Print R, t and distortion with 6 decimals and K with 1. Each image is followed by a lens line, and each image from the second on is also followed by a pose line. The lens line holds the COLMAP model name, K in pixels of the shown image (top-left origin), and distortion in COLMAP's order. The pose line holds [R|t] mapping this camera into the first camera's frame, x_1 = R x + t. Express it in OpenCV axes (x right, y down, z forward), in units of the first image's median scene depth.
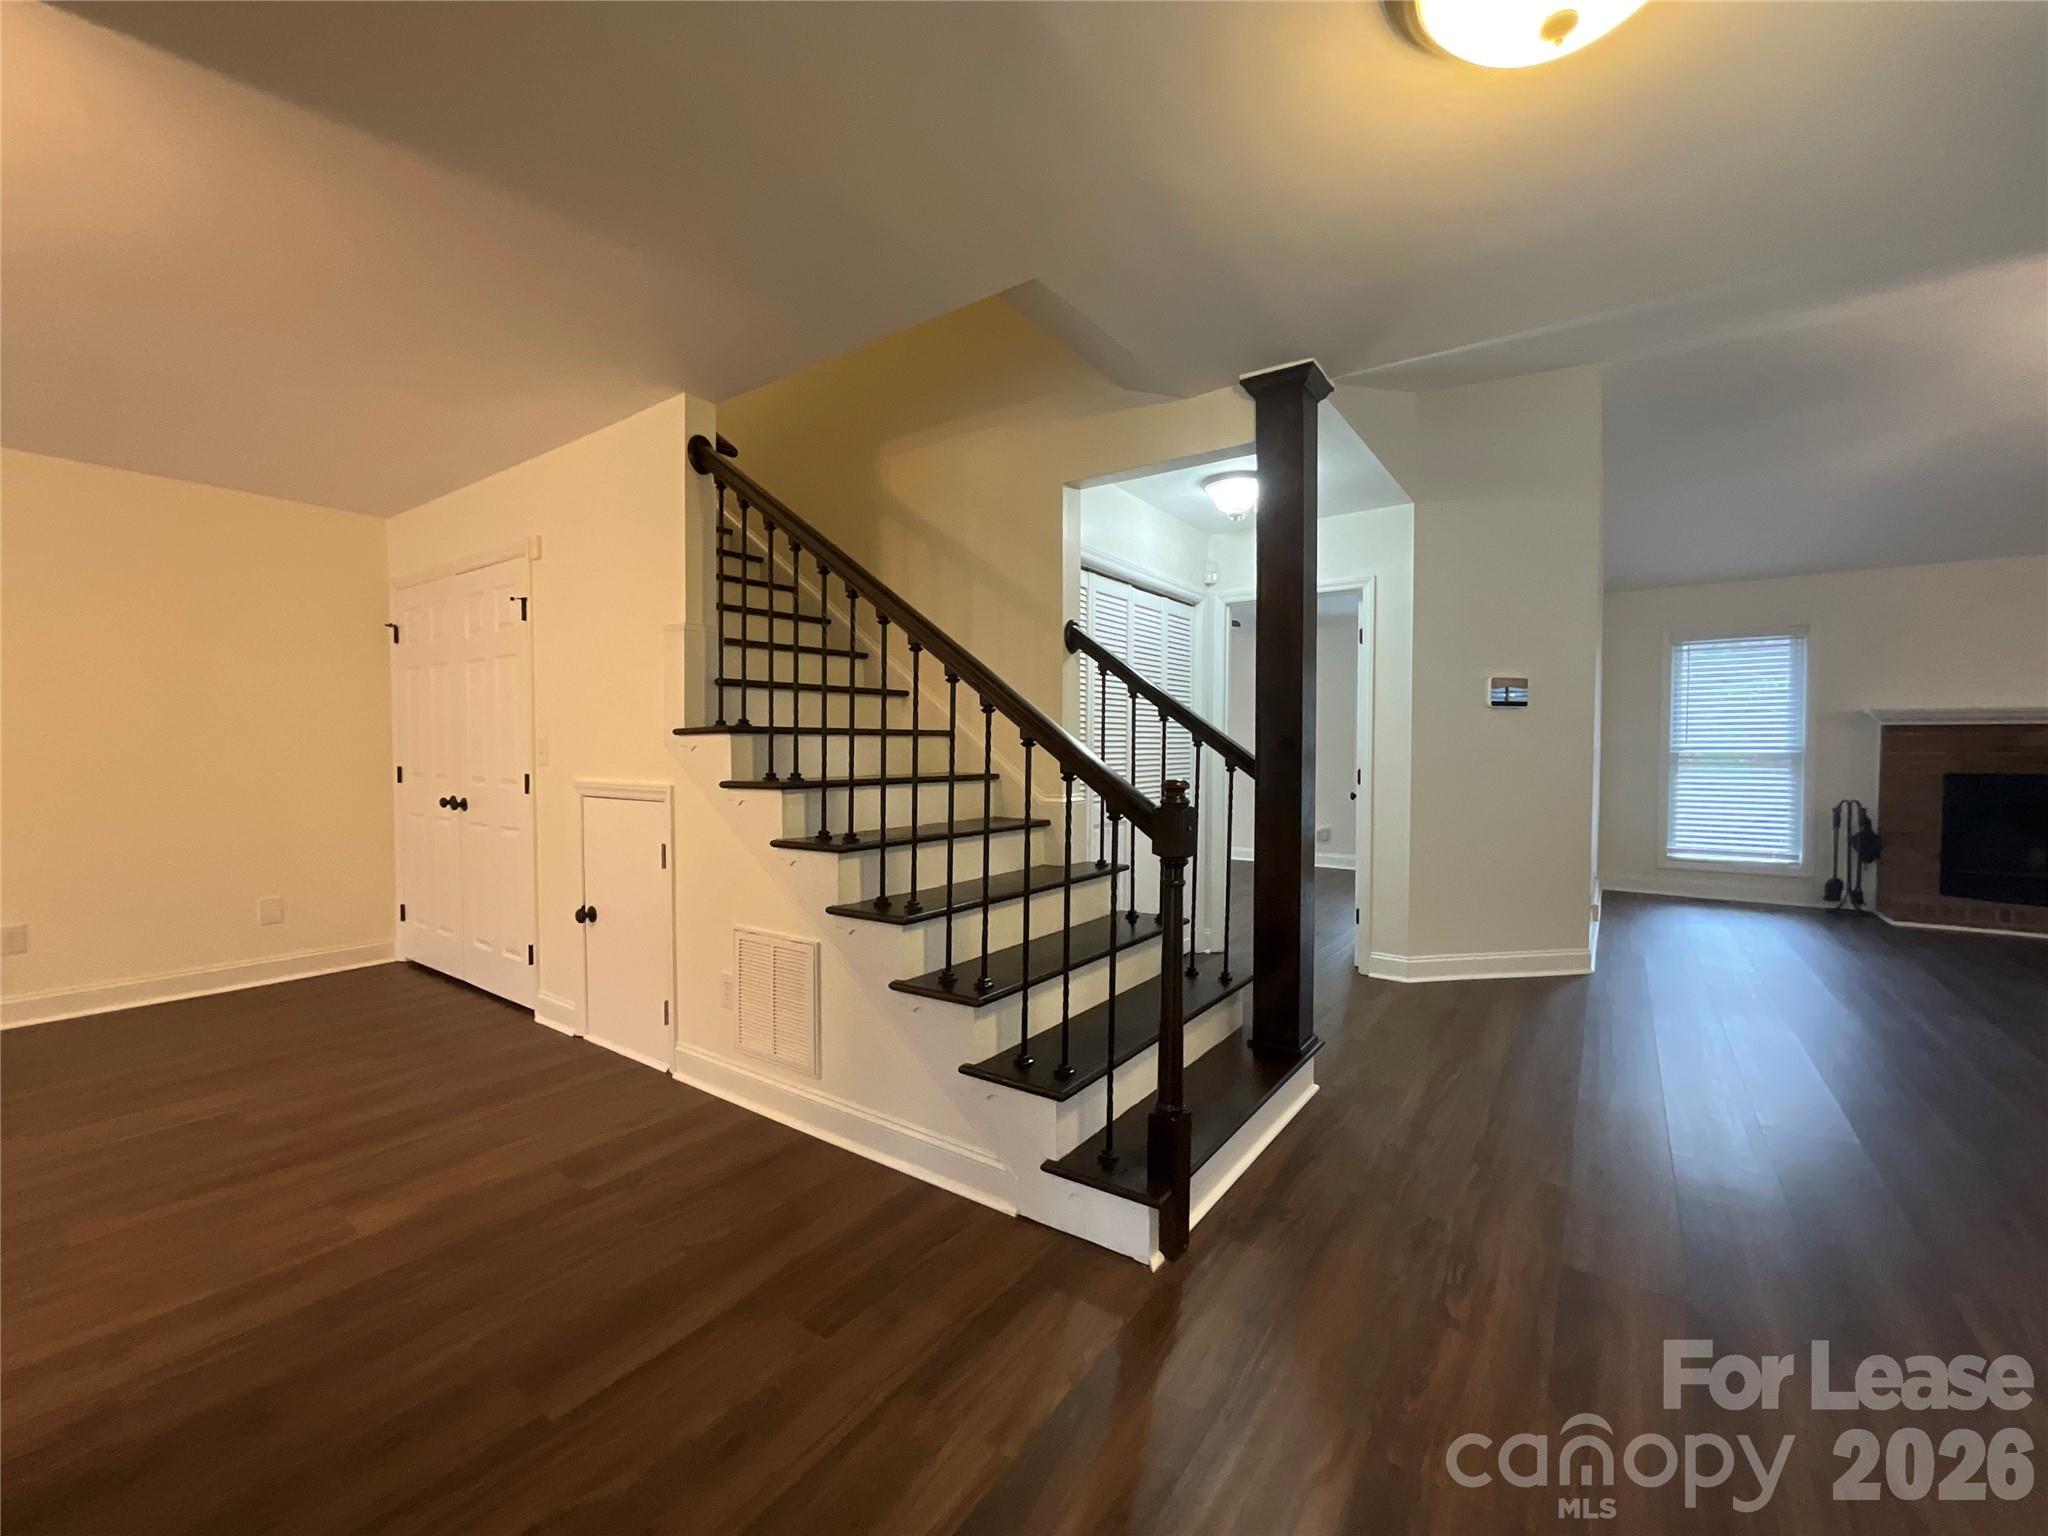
lens RADIAL K [[835.7, 0, 1024.6], [0, 835.7, 770.6], [0, 0, 1]] dist [0.000018, 0.000195]
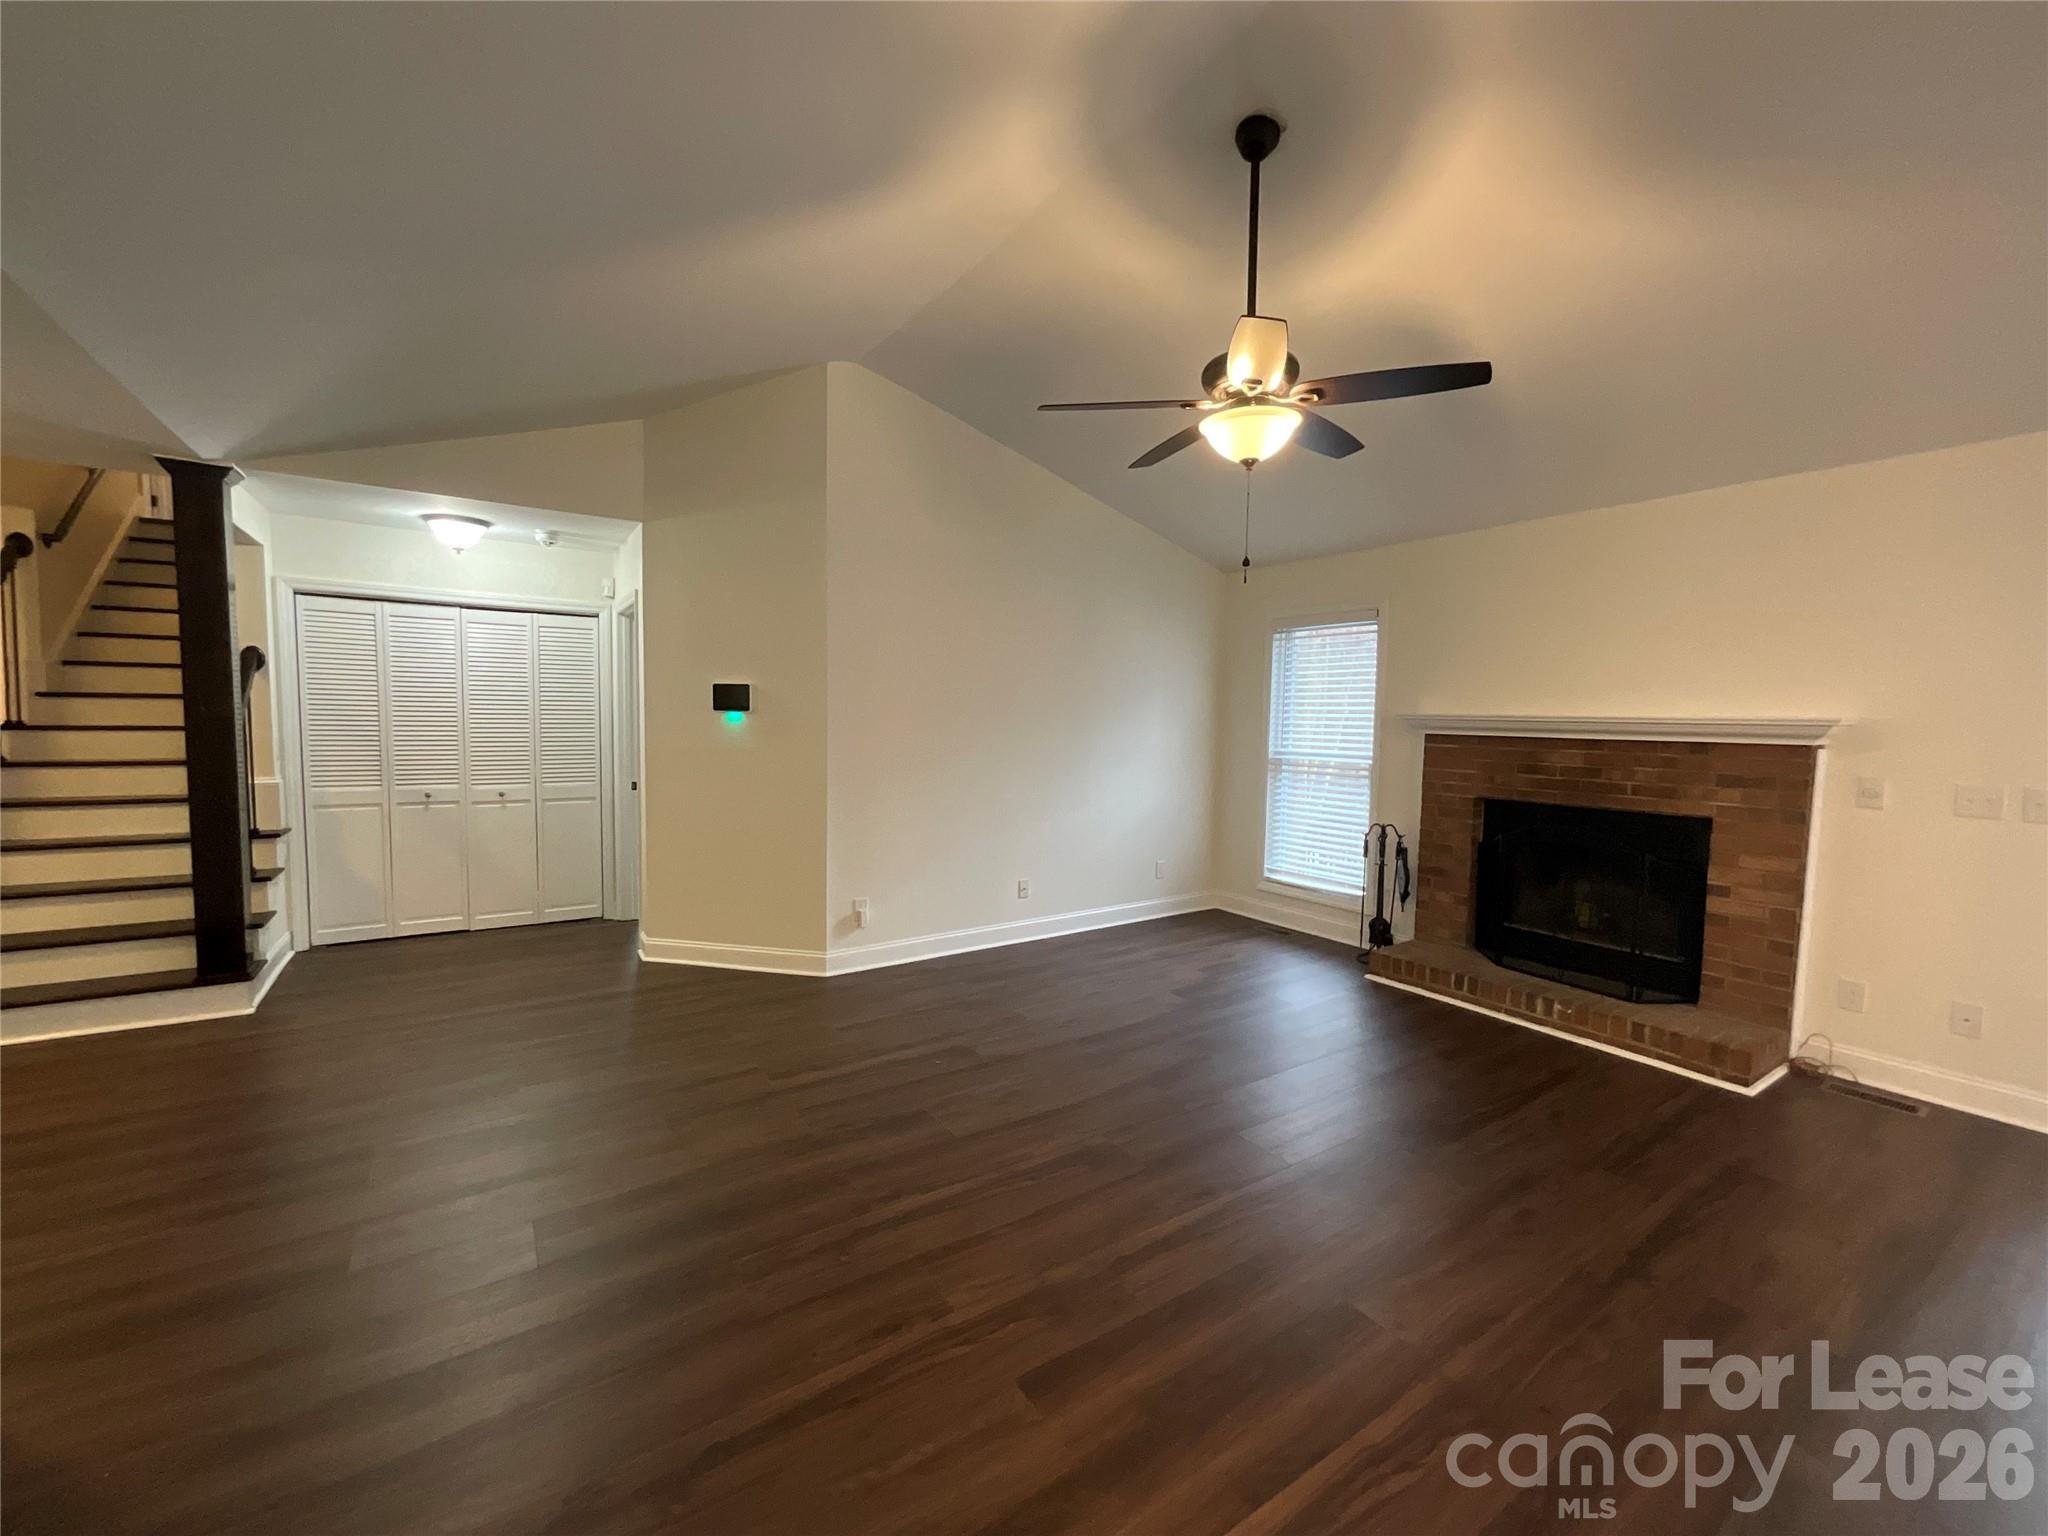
lens RADIAL K [[835.7, 0, 1033.5], [0, 835.7, 772.0], [0, 0, 1]] dist [0.000018, 0.000195]
pose [[0.932714, 0.039562, -0.358441, 0.956348], [-0.025917, 0.998748, 0.042796, -0.041822], [0.359685, -0.030627, 0.932571, 0.110116]]
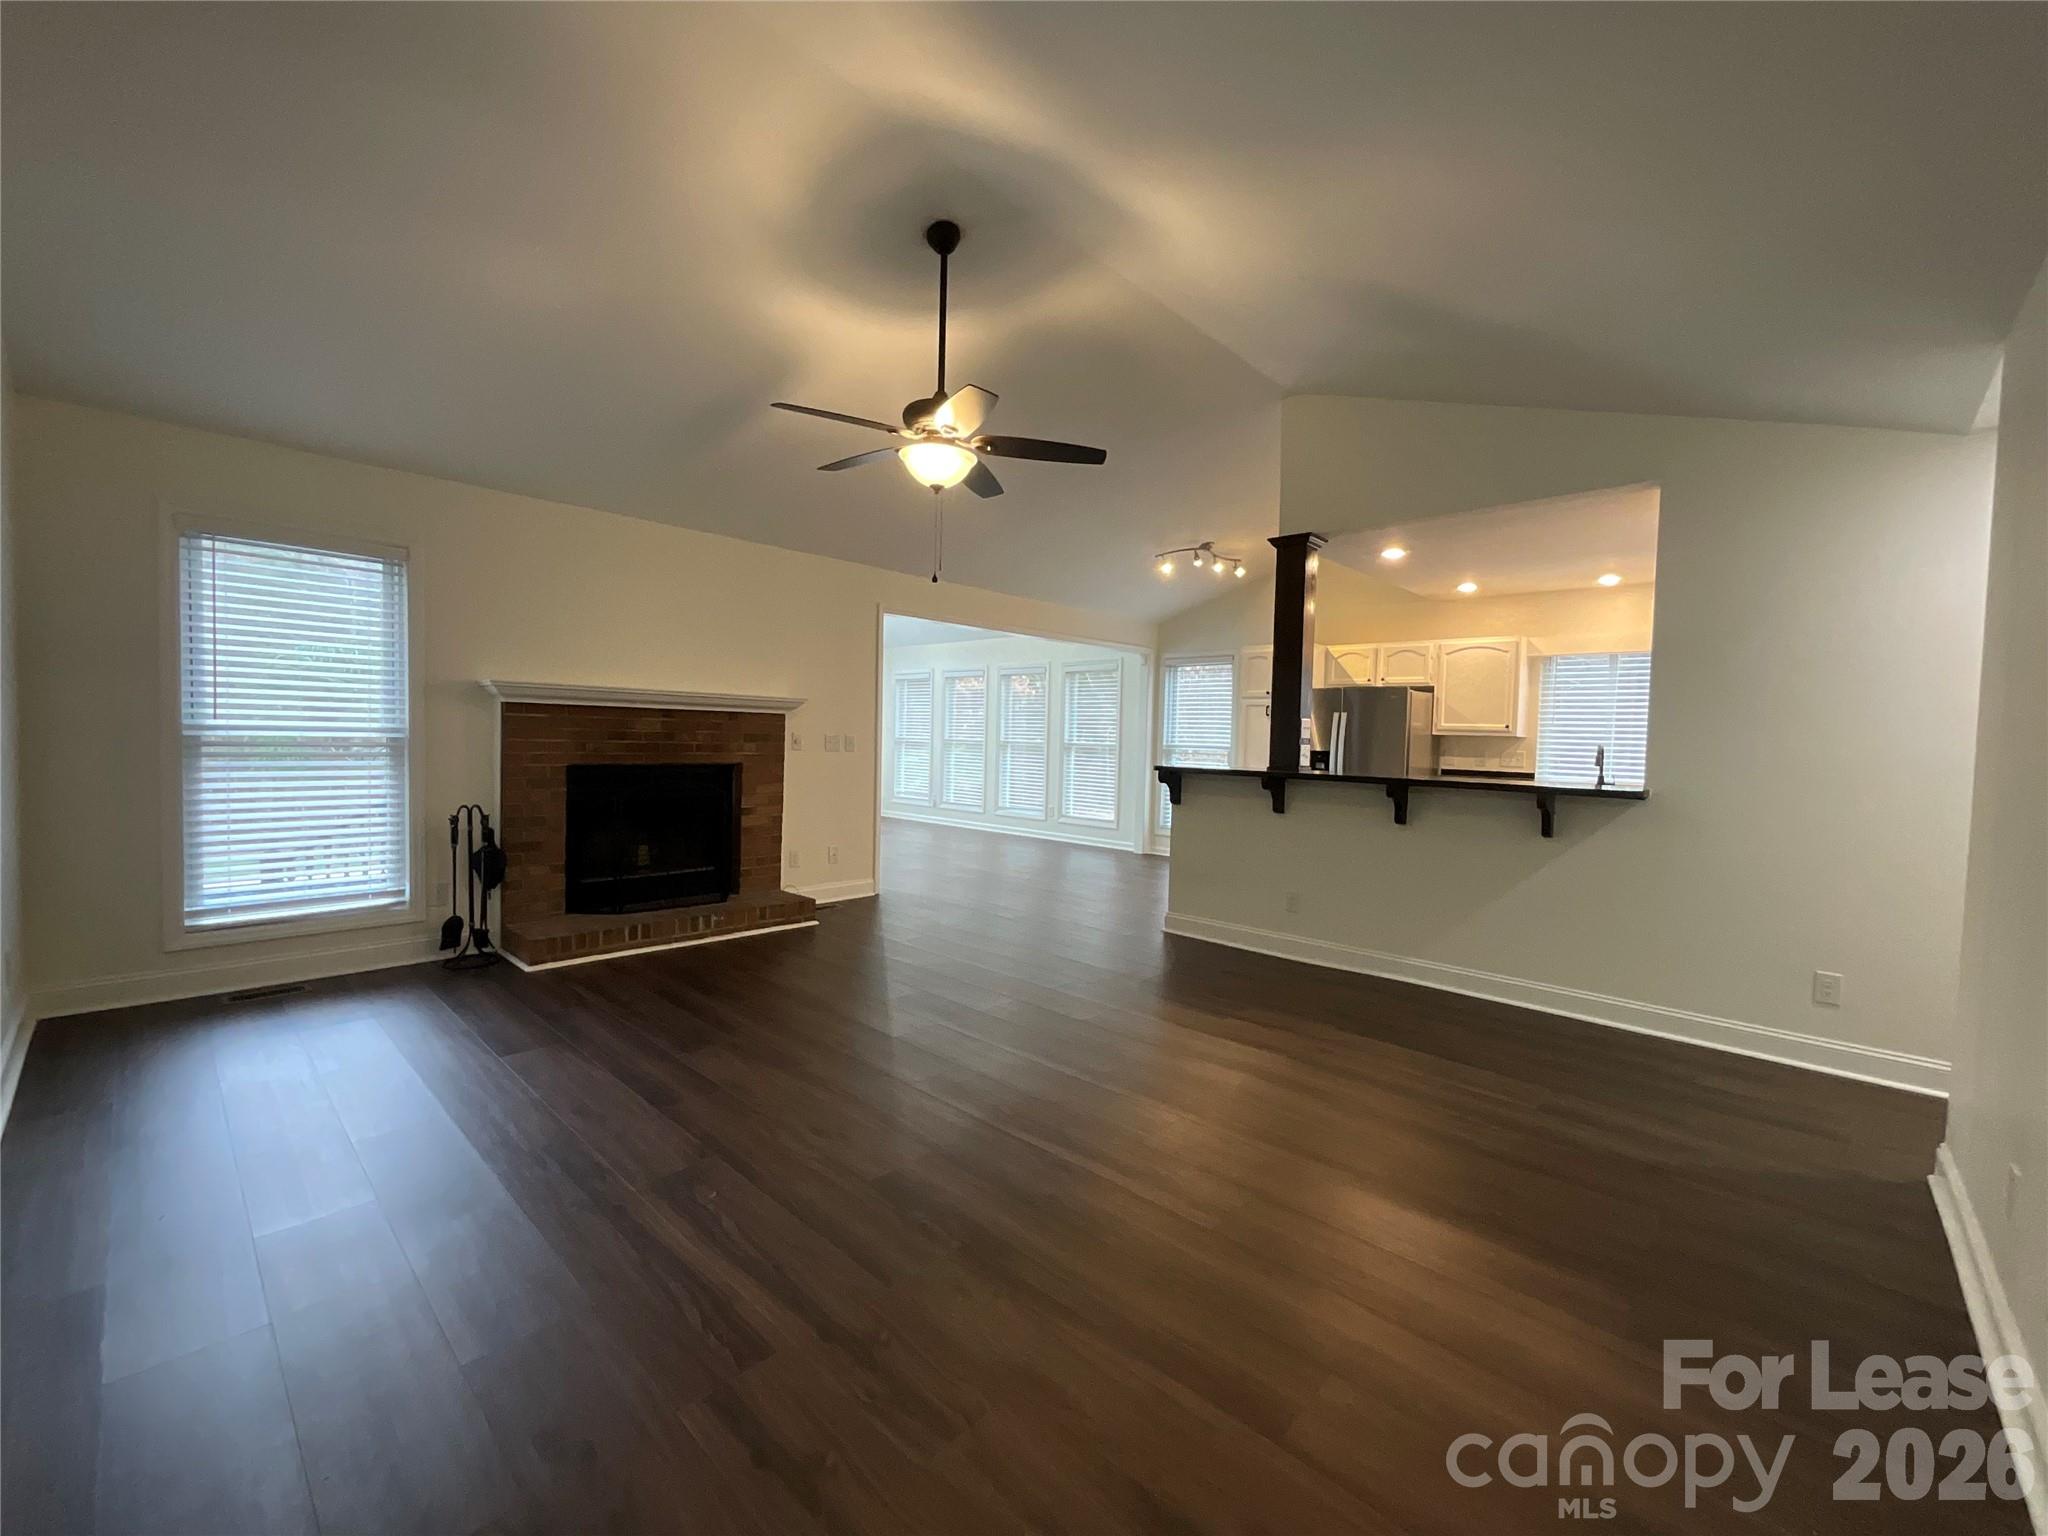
lens RADIAL K [[835.7, 0, 1039.3], [0, 835.7, 766.7], [0, 0, 1]] dist [0.000018, 0.000195]
pose [[0.132279, -0.035115, 0.990590, 0.344216], [-0.000608, 0.999369, 0.035508, -0.023254], [-0.991212, -0.005299, 0.132174, 0.421974]]
